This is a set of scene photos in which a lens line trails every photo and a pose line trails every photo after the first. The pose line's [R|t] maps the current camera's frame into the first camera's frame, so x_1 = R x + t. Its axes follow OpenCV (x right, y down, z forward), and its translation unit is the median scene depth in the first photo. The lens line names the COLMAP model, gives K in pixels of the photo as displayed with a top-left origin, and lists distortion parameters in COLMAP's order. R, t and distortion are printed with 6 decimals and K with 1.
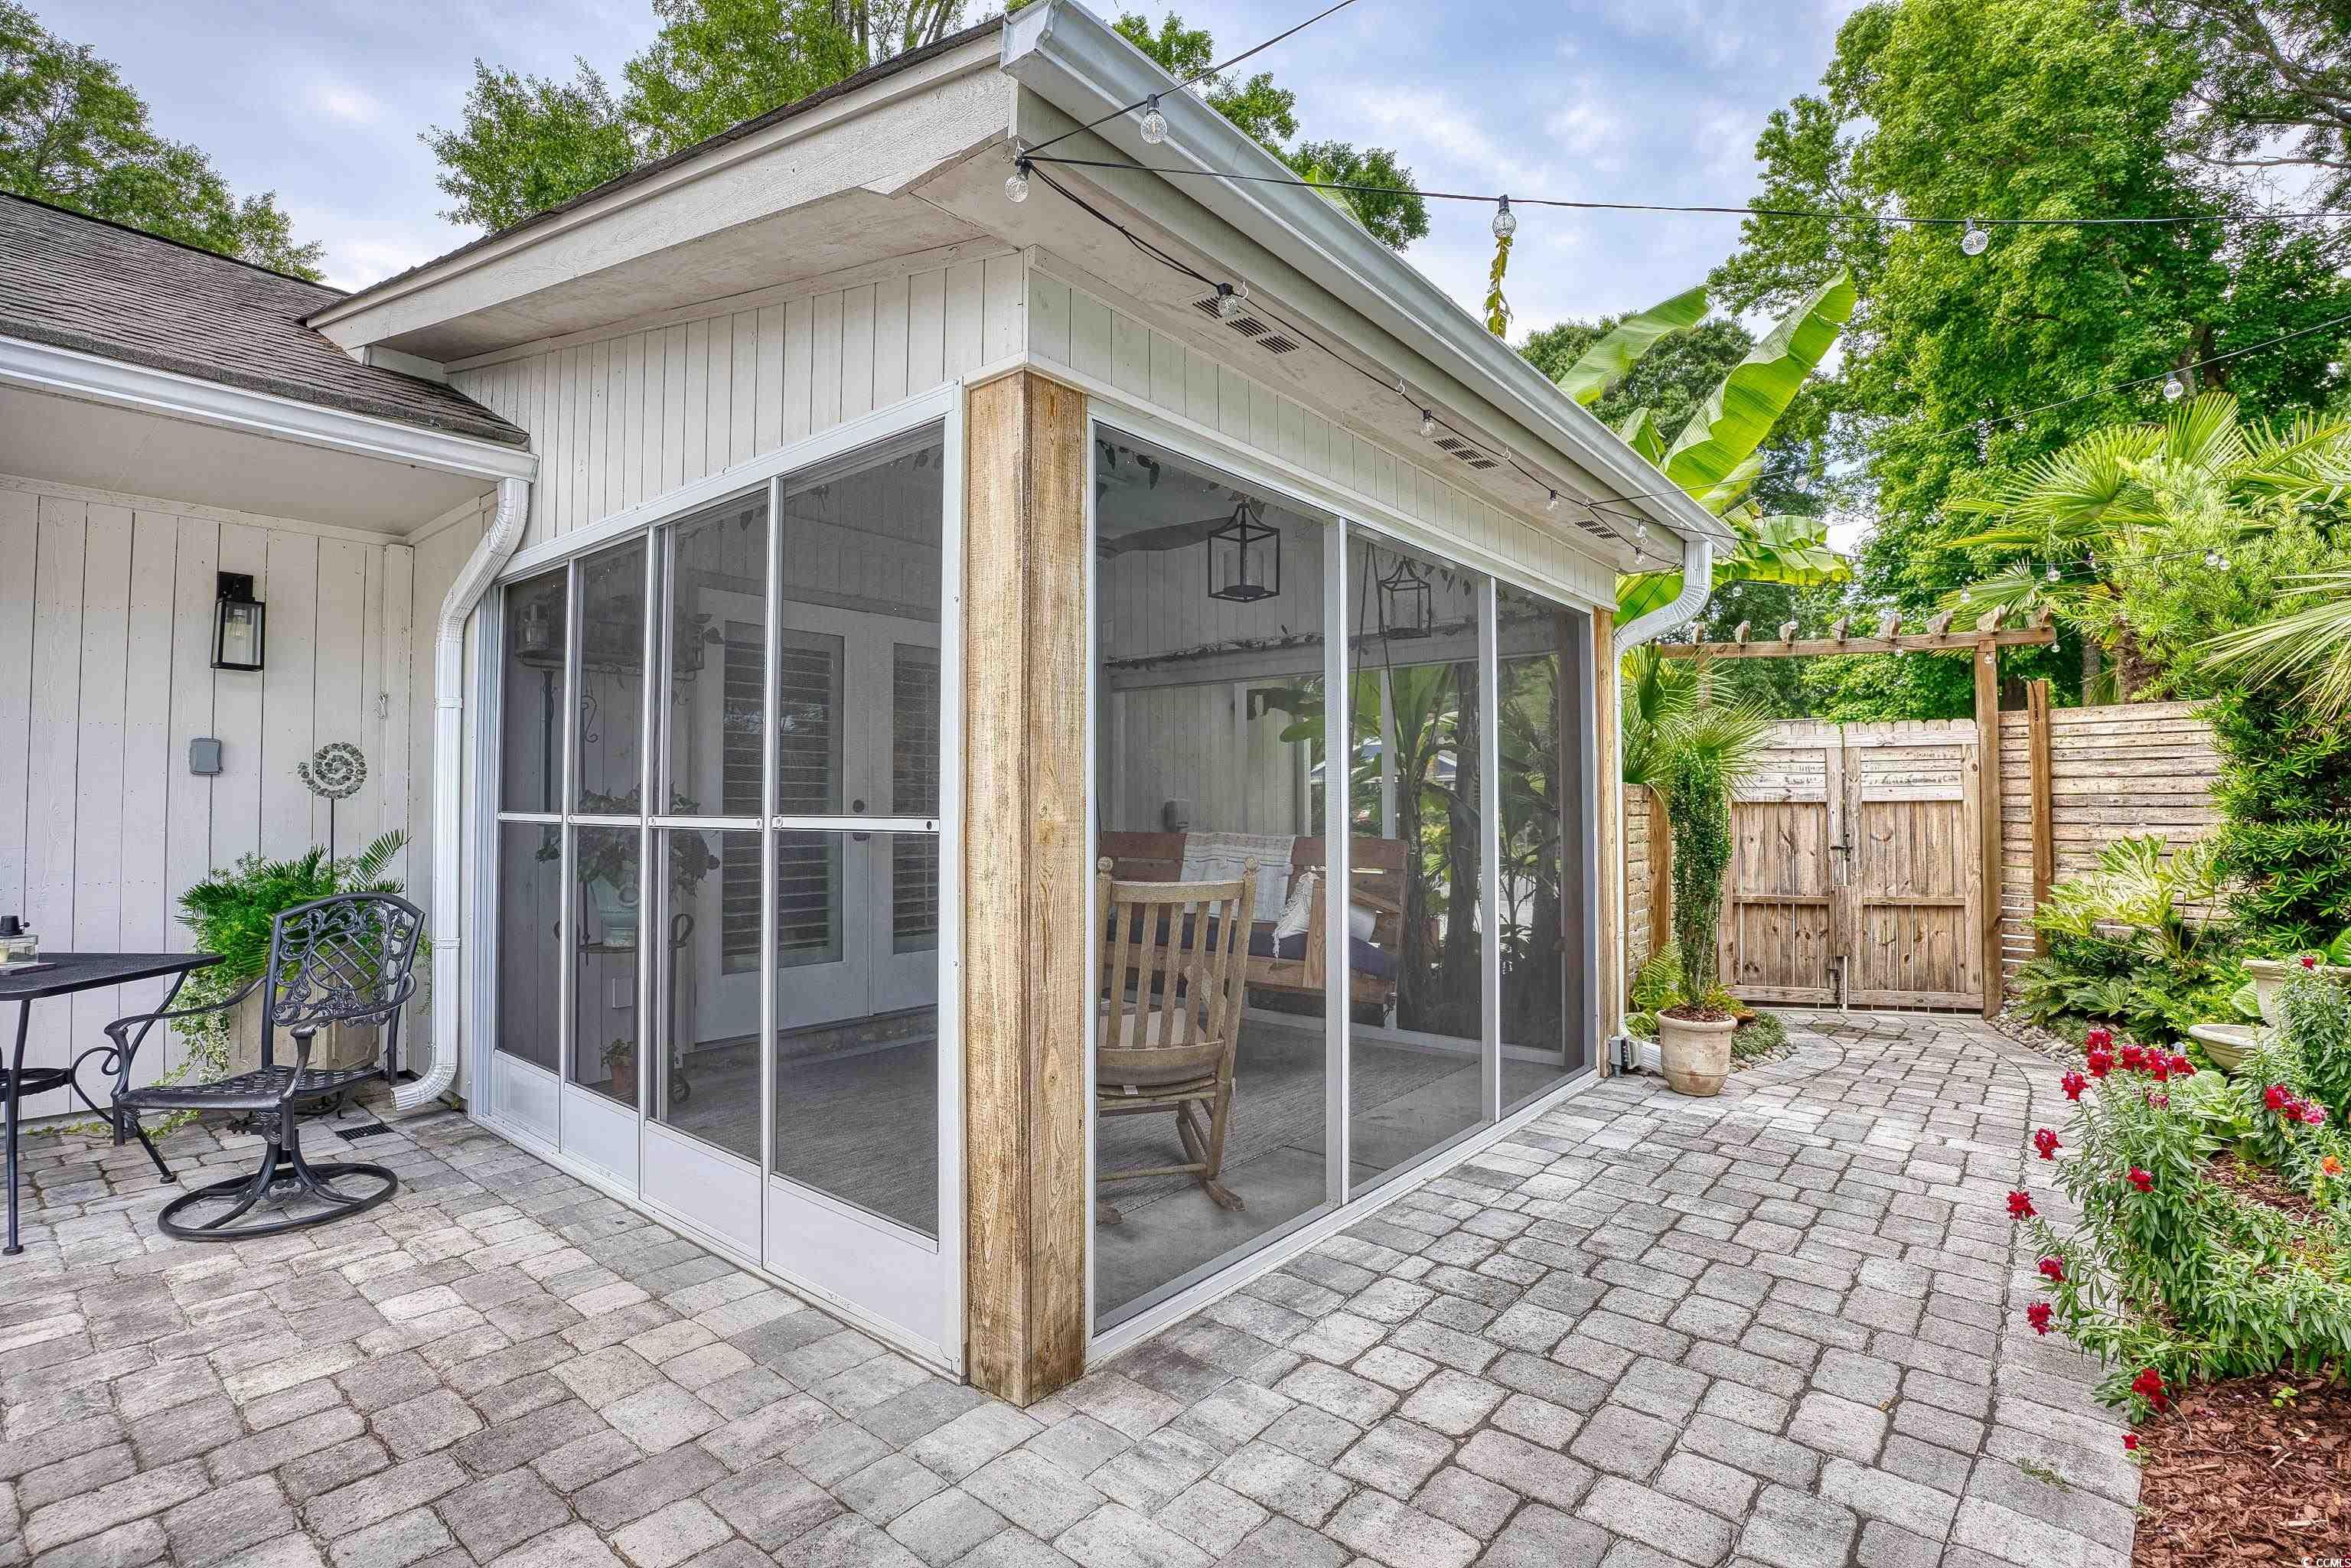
lens RADIAL K [[1112.3, 0, 1177.1], [0, 1112.3, 773.9], [0, 0, 1]] dist [-0.064804, 0.017503]
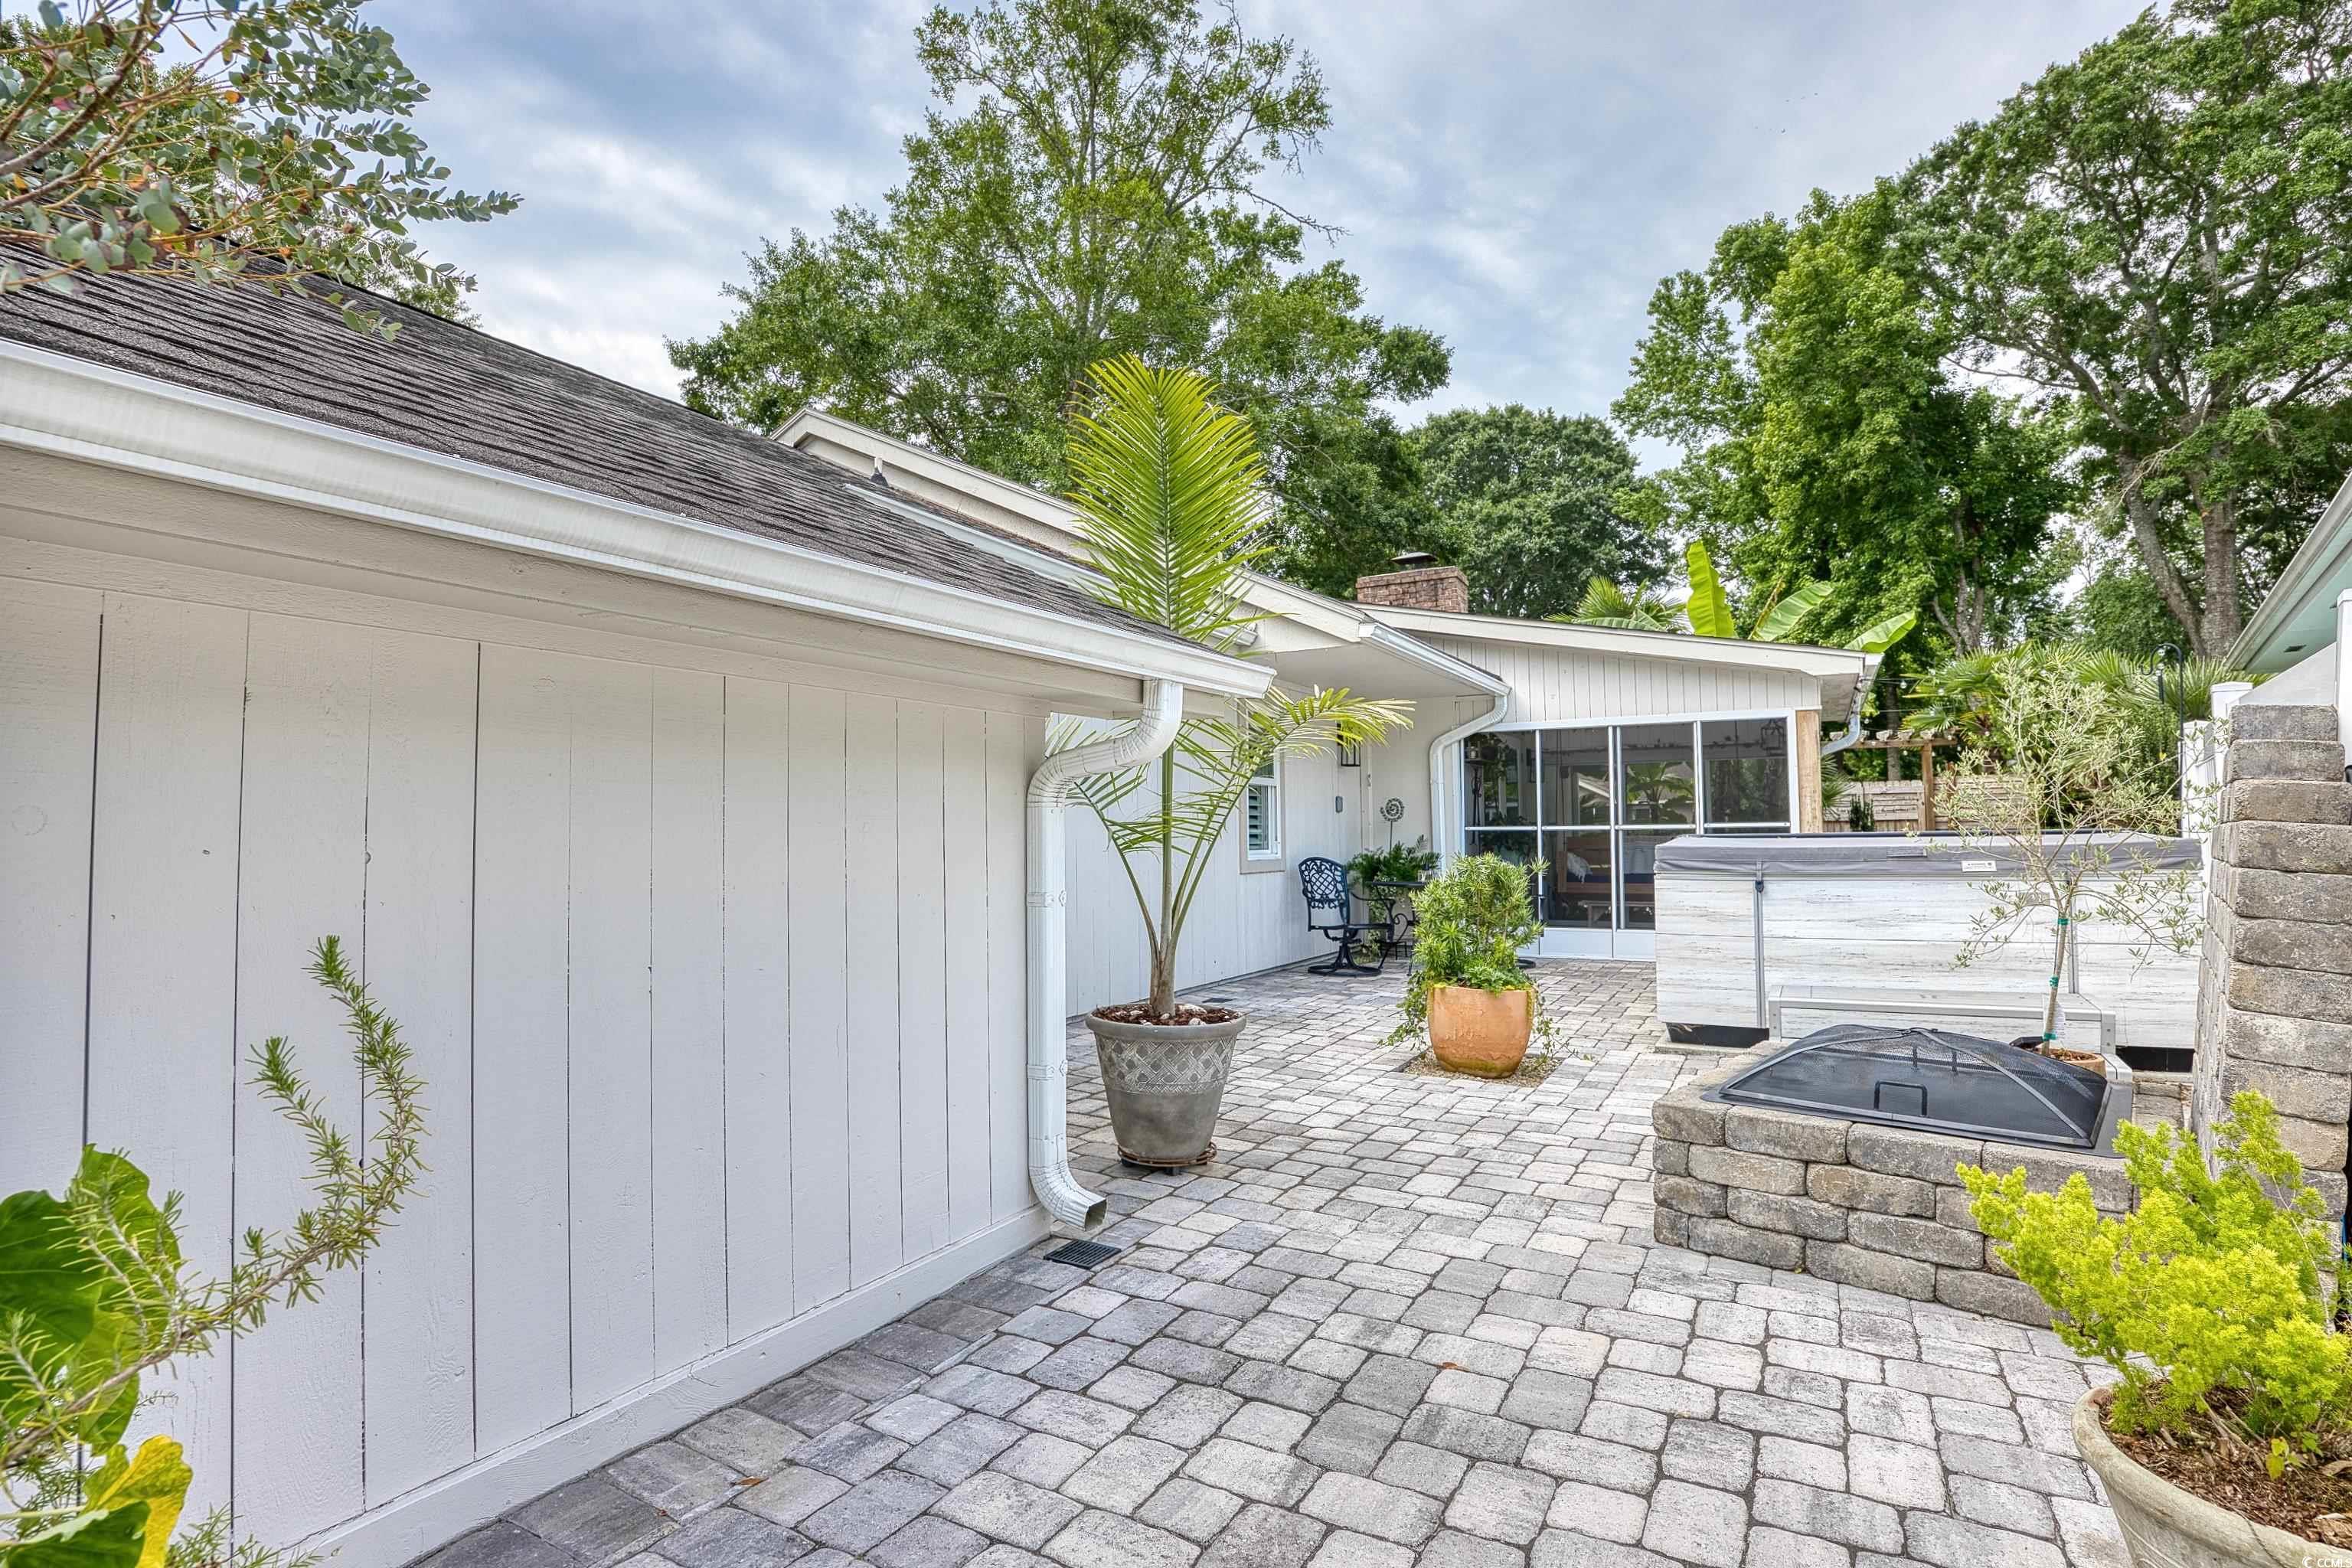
lens RADIAL K [[1139.7, 0, 1179.3], [0, 1139.7, 778.2], [0, 0, 1]] dist [-0.069161, 0.014803]
pose [[0.984520, 0.005813, 0.175173, -1.135370], [-0.003164, 0.999876, -0.015398, -0.017901], [-0.175241, 0.014605, 0.984417, -0.931237]]
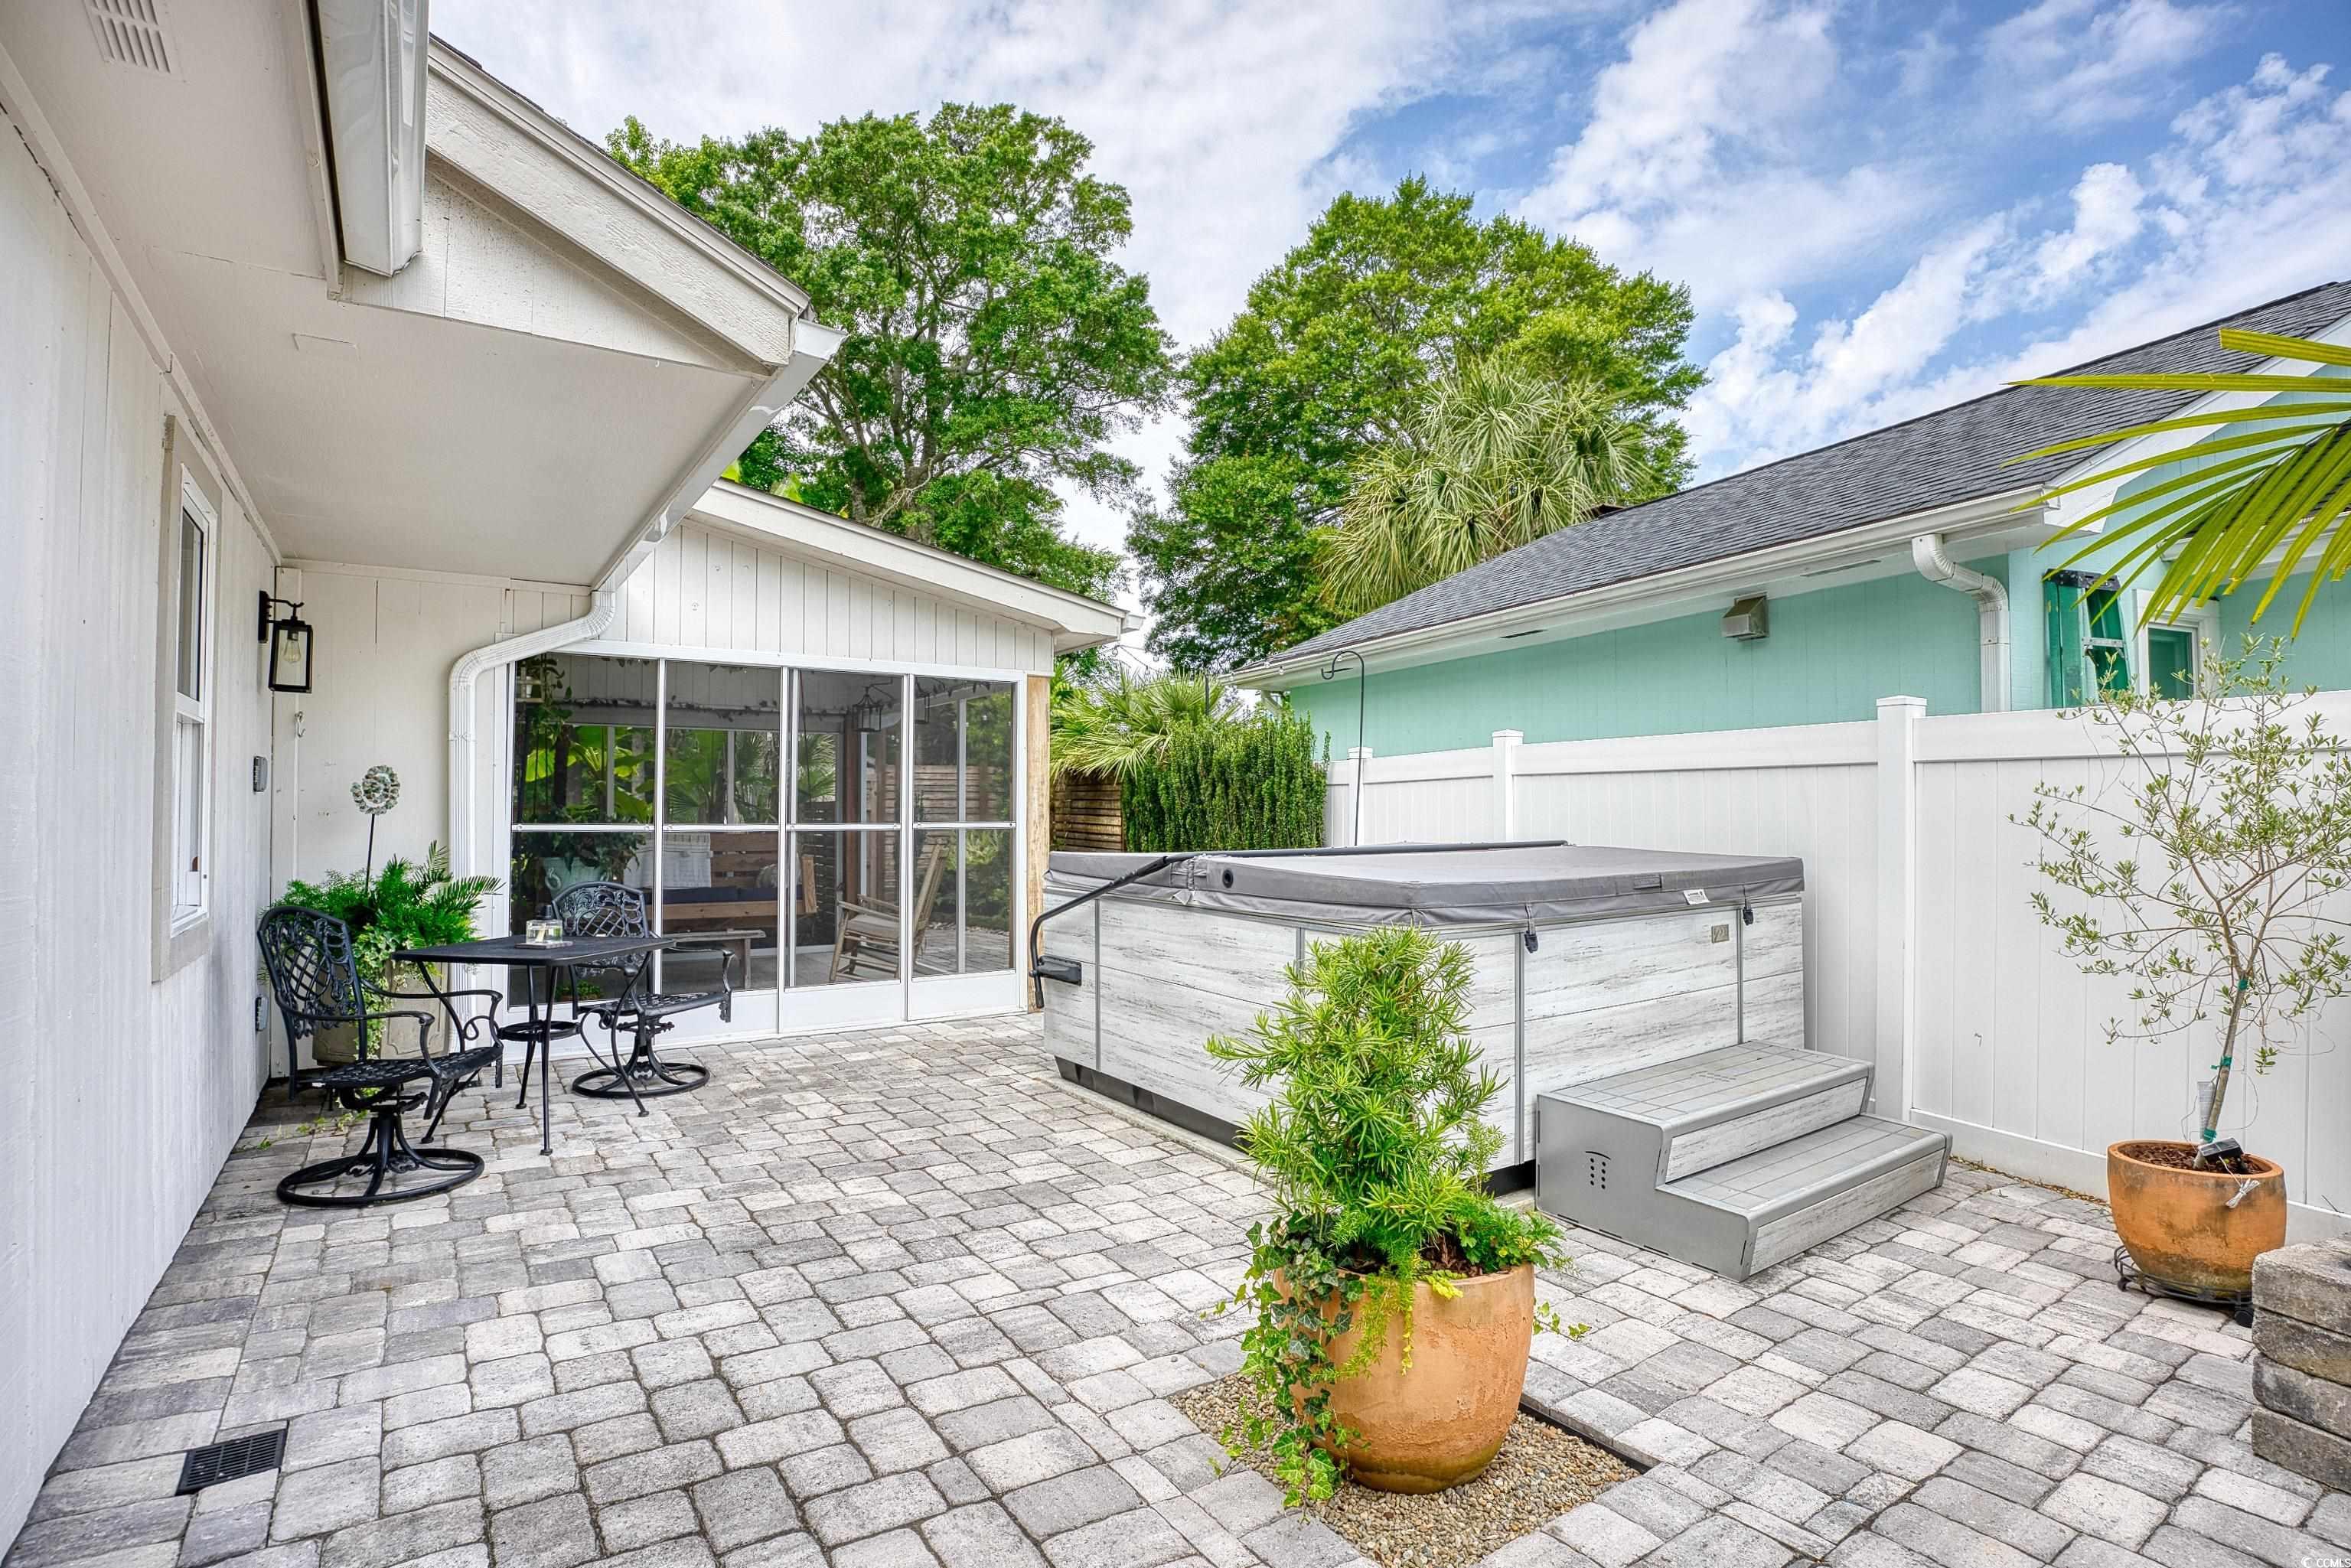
lens RADIAL K [[1139.2, 0, 1178.8], [0, 1139.2, 778.2], [0, 0, 1]] dist [-0.069161, 0.014803]
pose [[0.277497, 0.027359, 0.960337, -1.111498], [-0.030013, 0.999353, -0.019798, -0.011154], [-0.960257, -0.023328, 0.278139, -0.084098]]
